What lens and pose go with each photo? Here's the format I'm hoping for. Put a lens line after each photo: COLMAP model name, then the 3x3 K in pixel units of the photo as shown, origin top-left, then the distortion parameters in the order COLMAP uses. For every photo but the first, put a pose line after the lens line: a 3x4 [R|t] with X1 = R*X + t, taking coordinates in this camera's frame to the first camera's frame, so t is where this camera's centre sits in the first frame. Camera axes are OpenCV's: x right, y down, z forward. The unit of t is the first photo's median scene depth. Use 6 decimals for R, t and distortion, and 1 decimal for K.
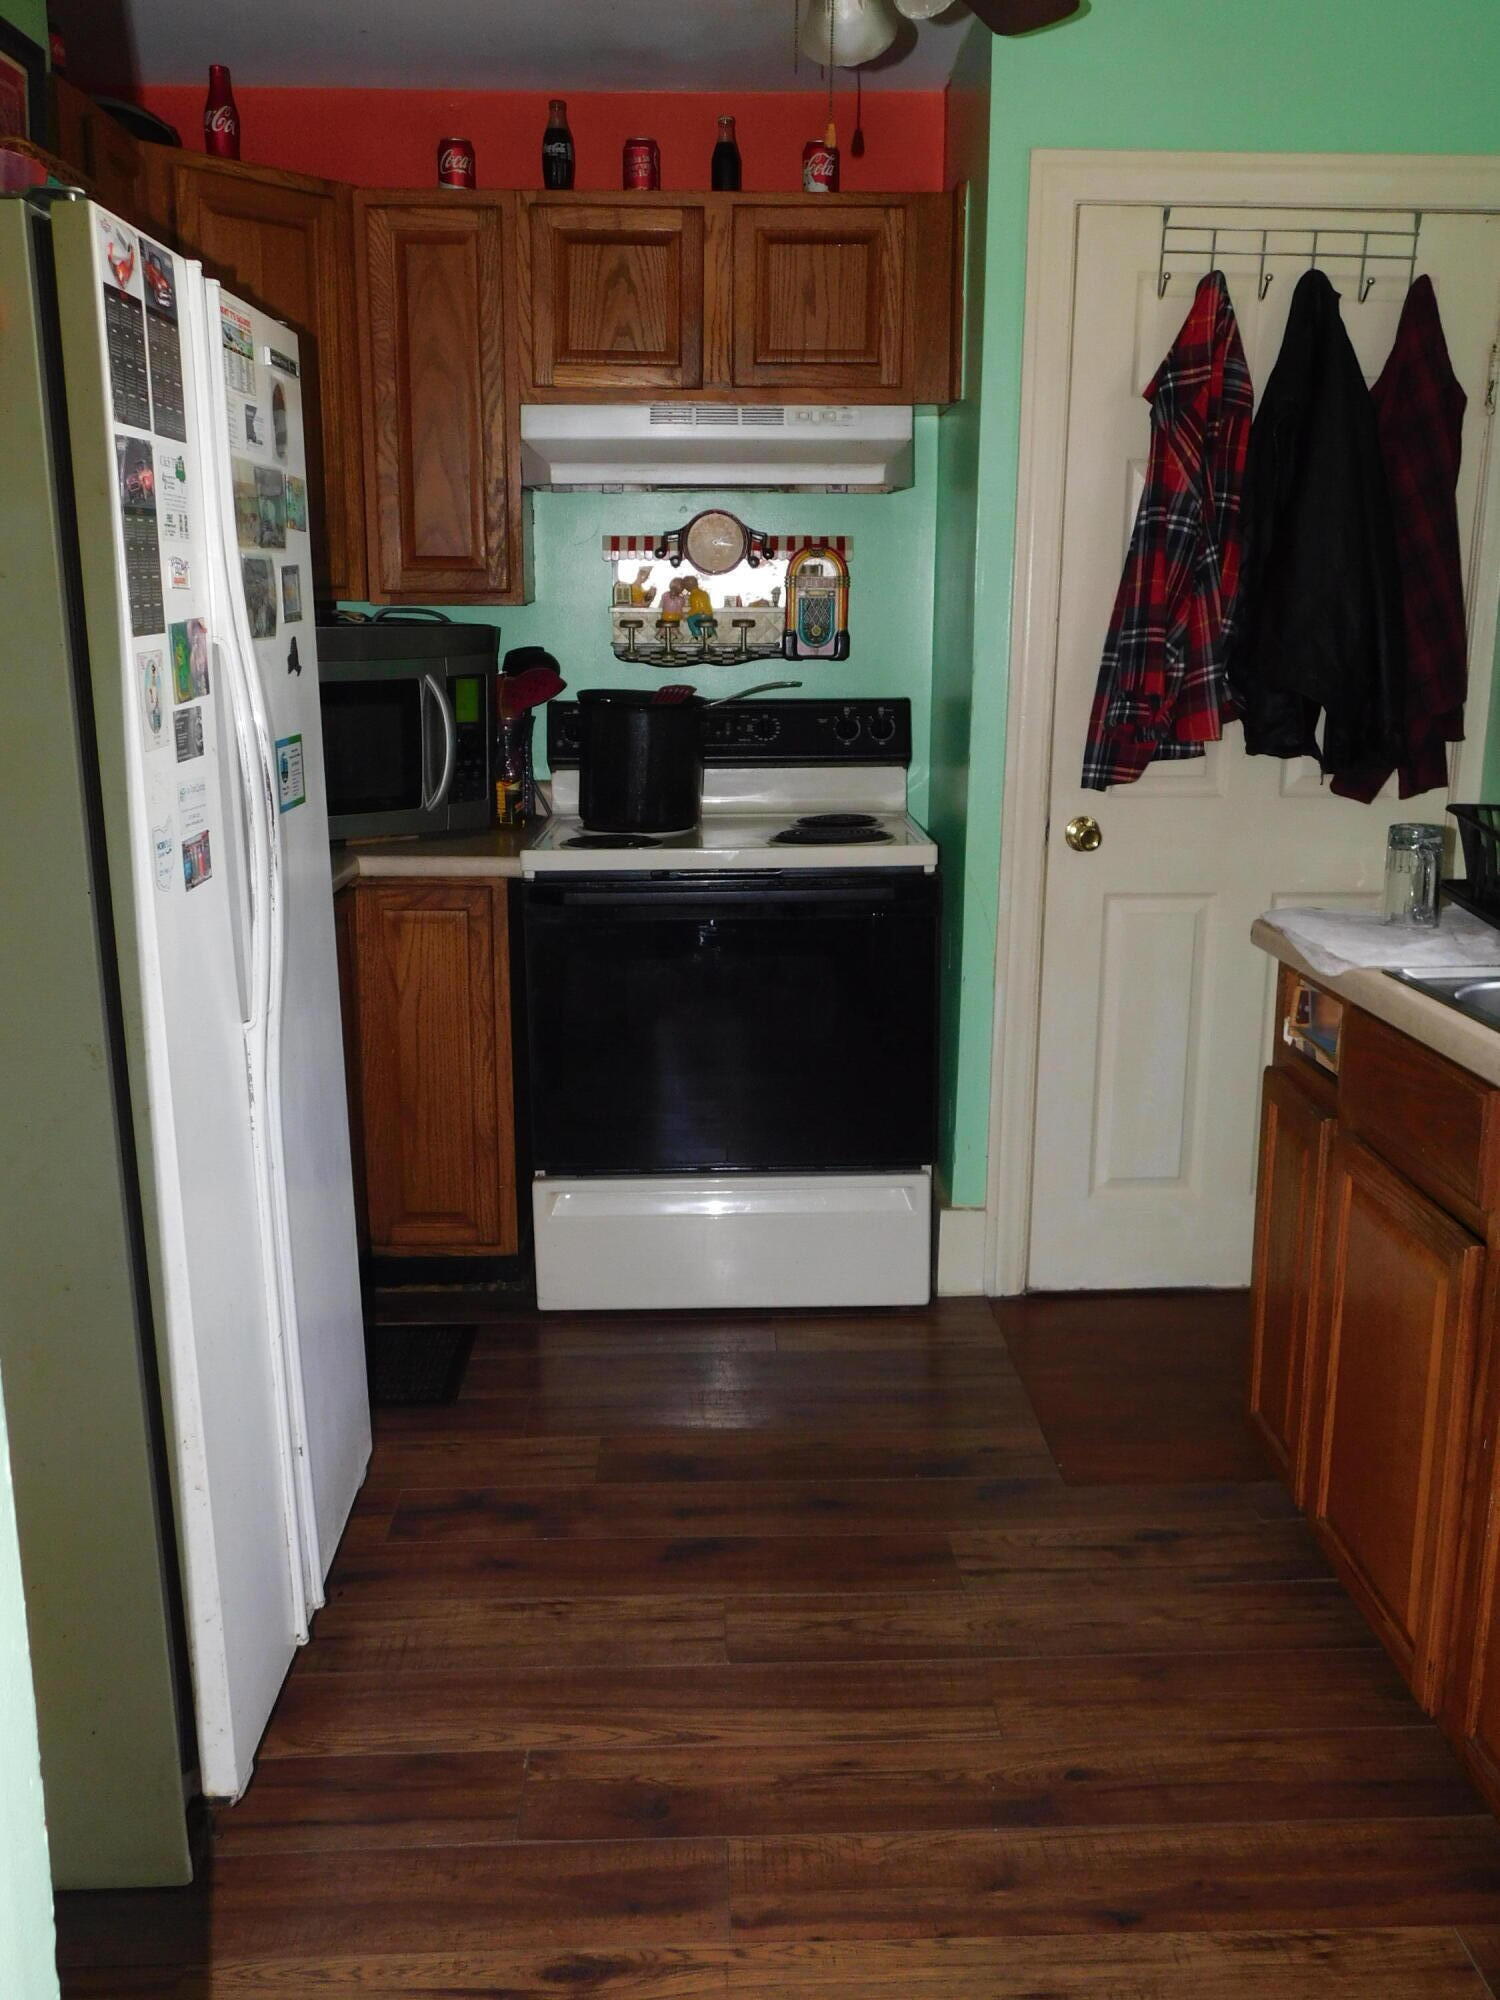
lens RADIAL K [[1778.9, 0, 743.6], [0, 1778.9, 987.2], [0, 0, 1]] dist [0.031951, 0.021482]
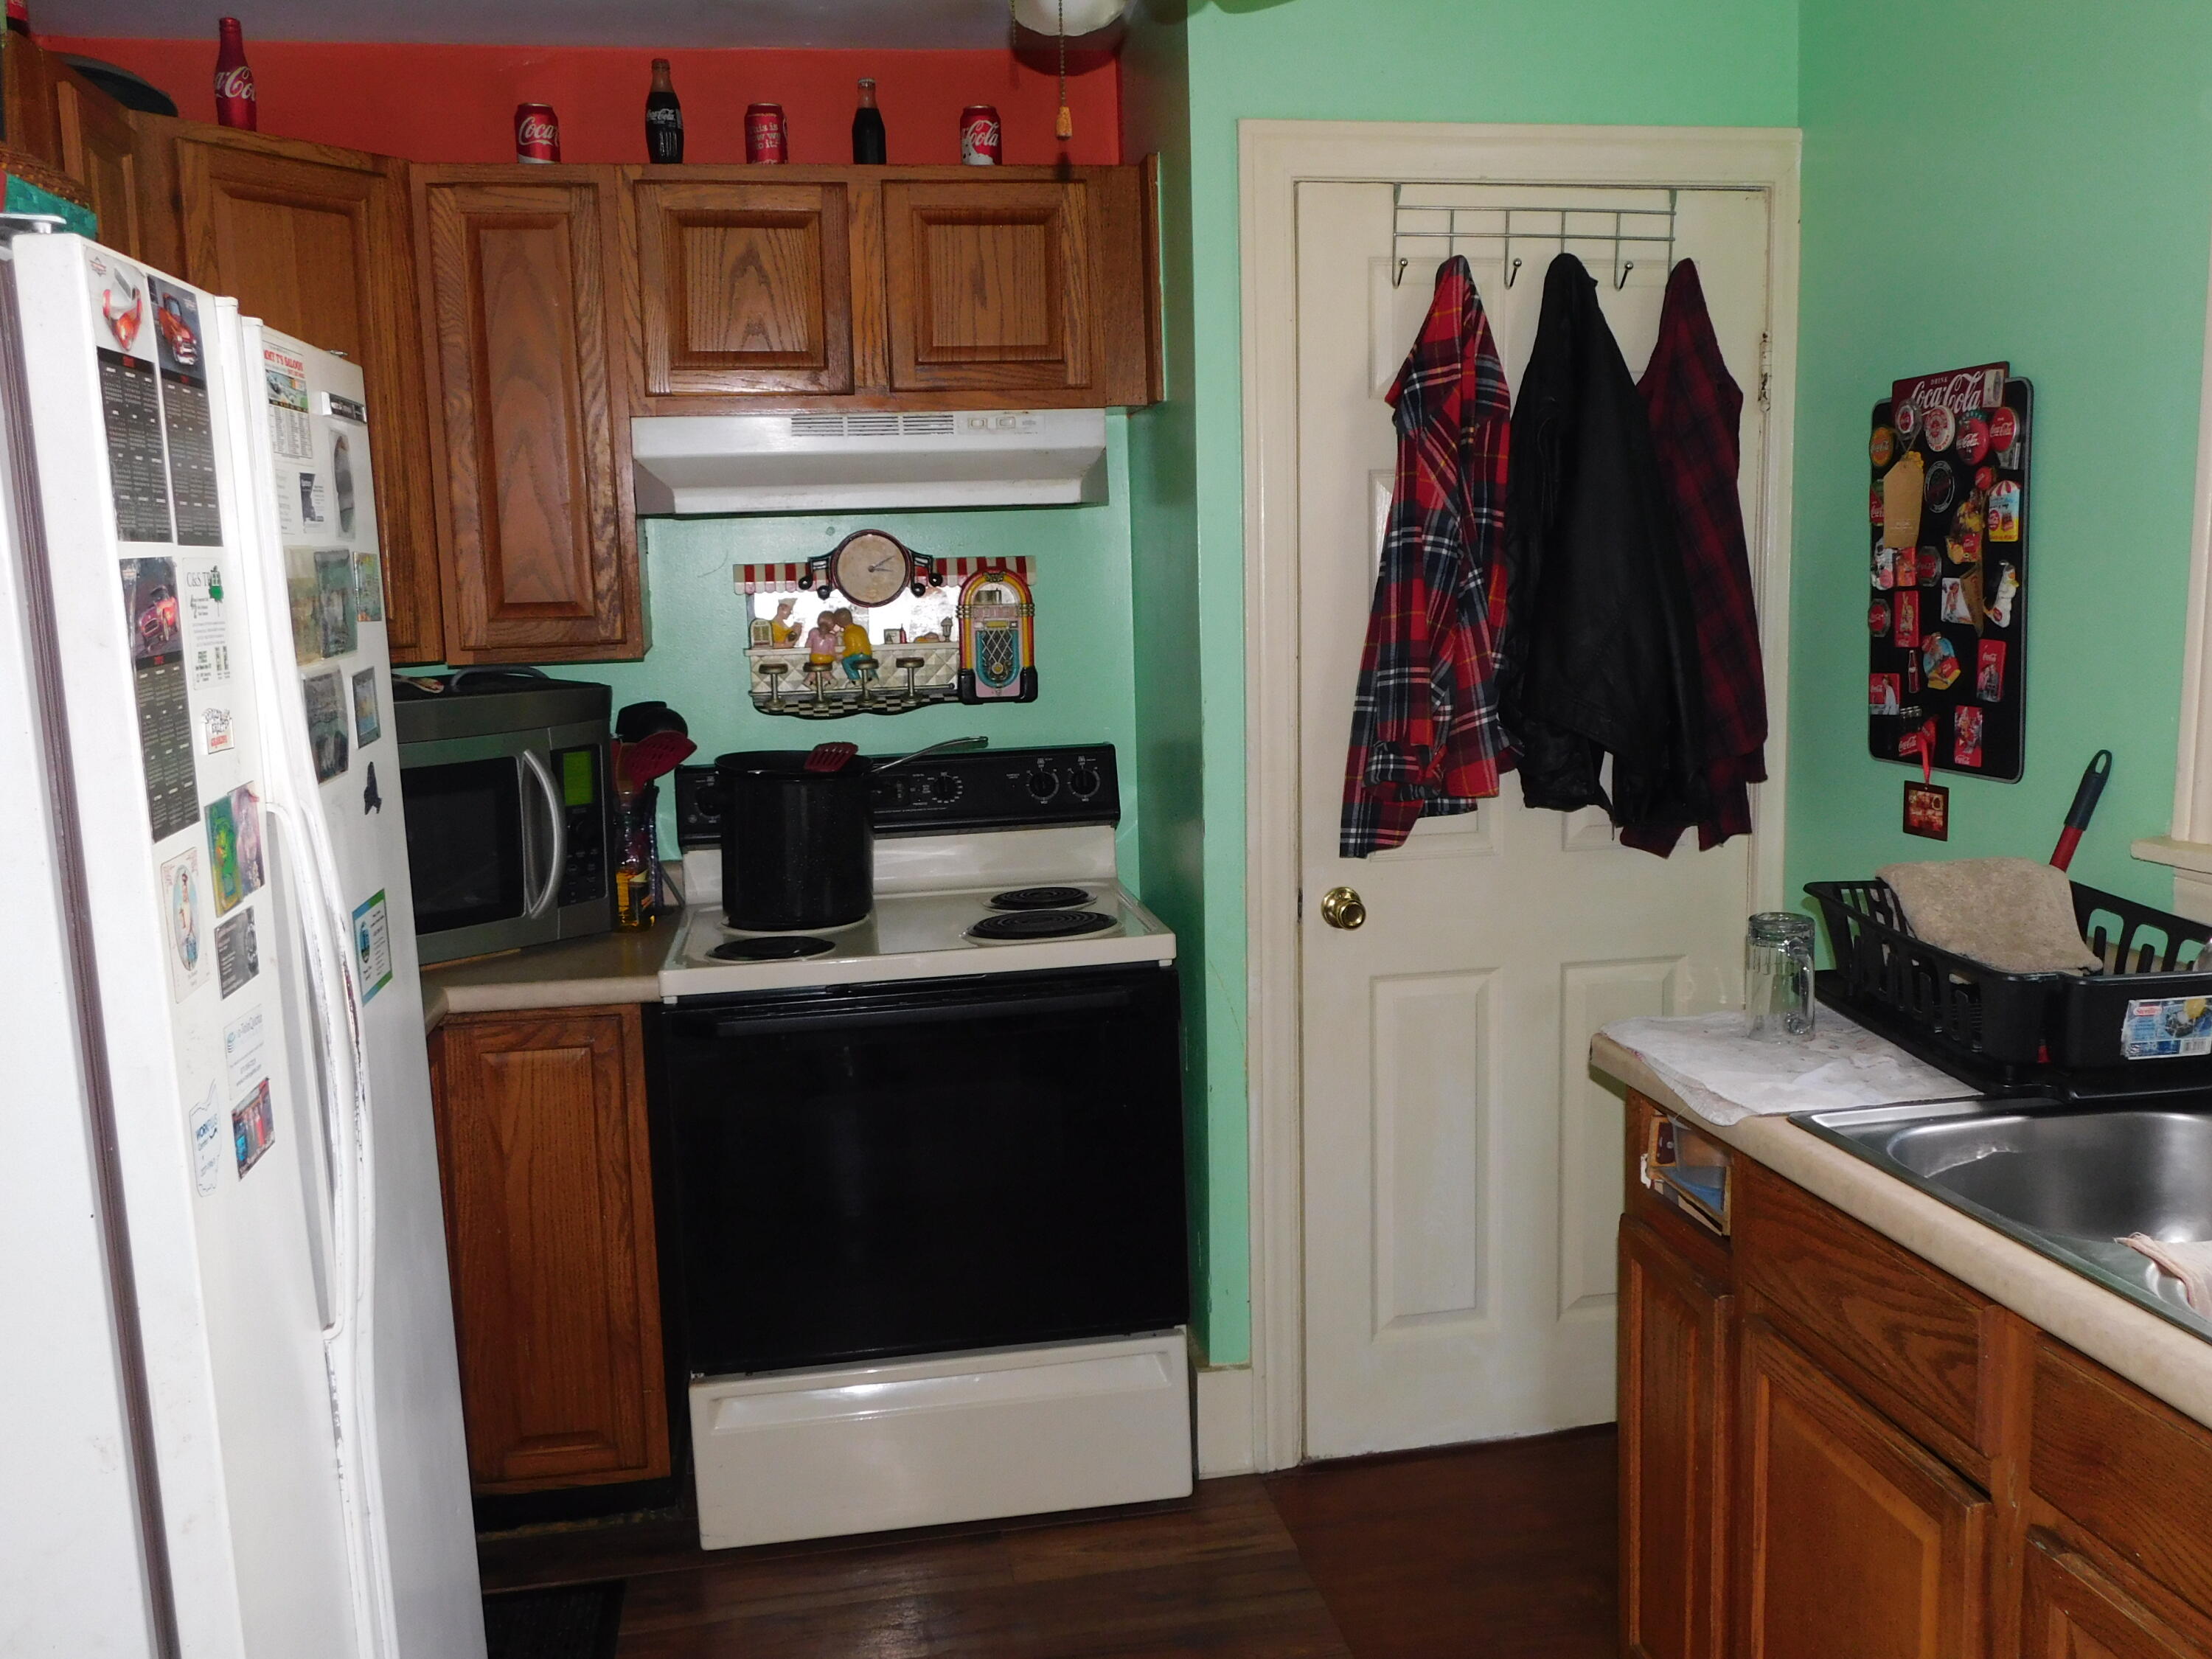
lens RADIAL K [[1967.4, 0, 1100.0], [0, 1967.4, 846.1], [0, 0, 1]] dist [0.031951, 0.021482]
pose [[0.990645, -0.049736, 0.127080, -0.038323], [0.058568, 0.996051, -0.066732, -0.060505], [-0.123259, 0.073550, 0.989645, 0.098402]]
